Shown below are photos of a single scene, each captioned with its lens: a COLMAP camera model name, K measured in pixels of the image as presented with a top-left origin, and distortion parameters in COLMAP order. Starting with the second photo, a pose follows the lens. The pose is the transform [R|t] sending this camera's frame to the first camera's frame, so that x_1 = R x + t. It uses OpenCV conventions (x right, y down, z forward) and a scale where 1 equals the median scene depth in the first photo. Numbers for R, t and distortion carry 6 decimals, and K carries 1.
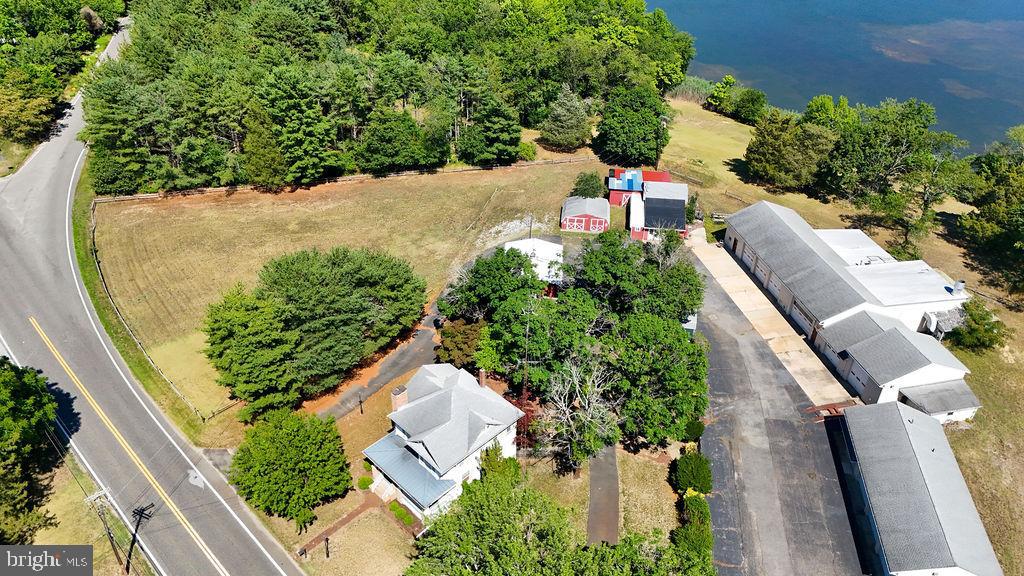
lens RADIAL K [[749.8, 0, 512.0], [0, 749.8, 288.0], [0, 0, 1]] dist [0.074256, -0.072672]
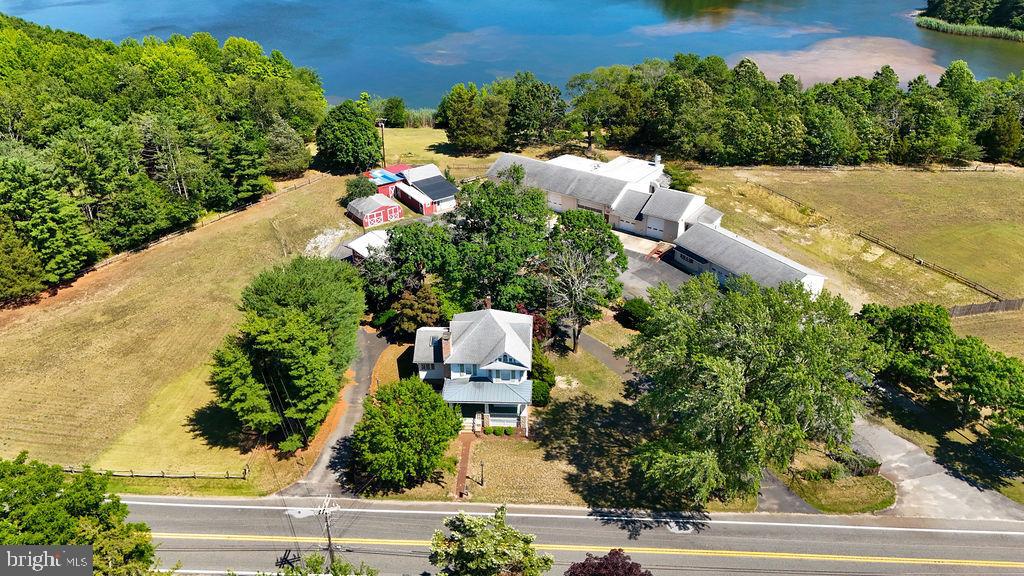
lens RADIAL K [[749.8, 0, 512.0], [0, 749.8, 288.0], [0, 0, 1]] dist [0.074256, -0.072672]
pose [[0.735455, -0.353593, 0.577995, -0.414356], [0.403580, 0.913812, 0.045507, 0.034051], [-0.544269, 0.199799, 0.814771, 0.026972]]
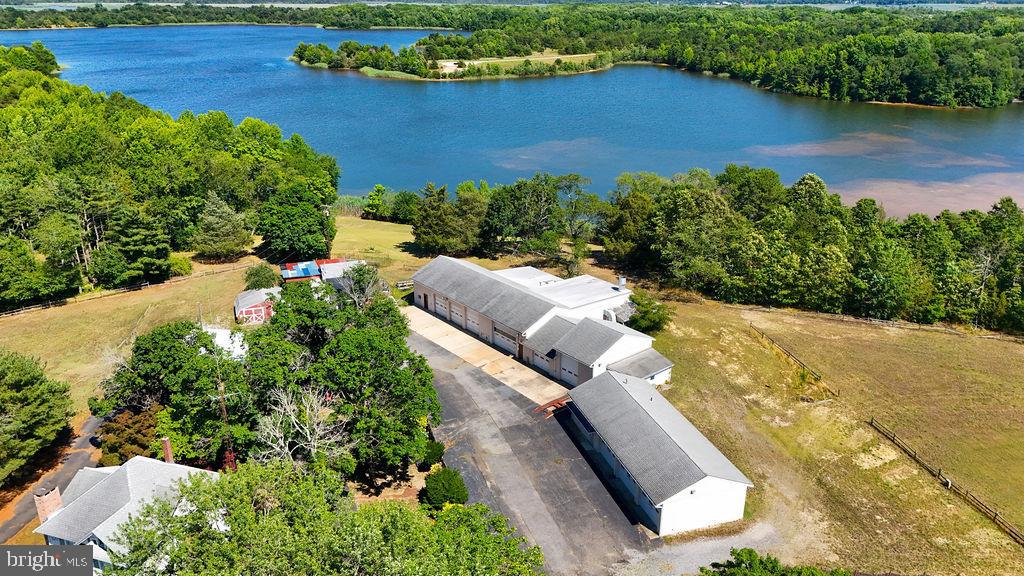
lens RADIAL K [[749.8, 0, 512.0], [0, 749.8, 288.0], [0, 0, 1]] dist [0.074256, -0.072672]
pose [[0.890528, -0.173285, 0.420633, -0.014414], [0.268593, 0.946531, -0.178707, 0.122330], [-0.367175, 0.272123, 0.889456, 0.068706]]
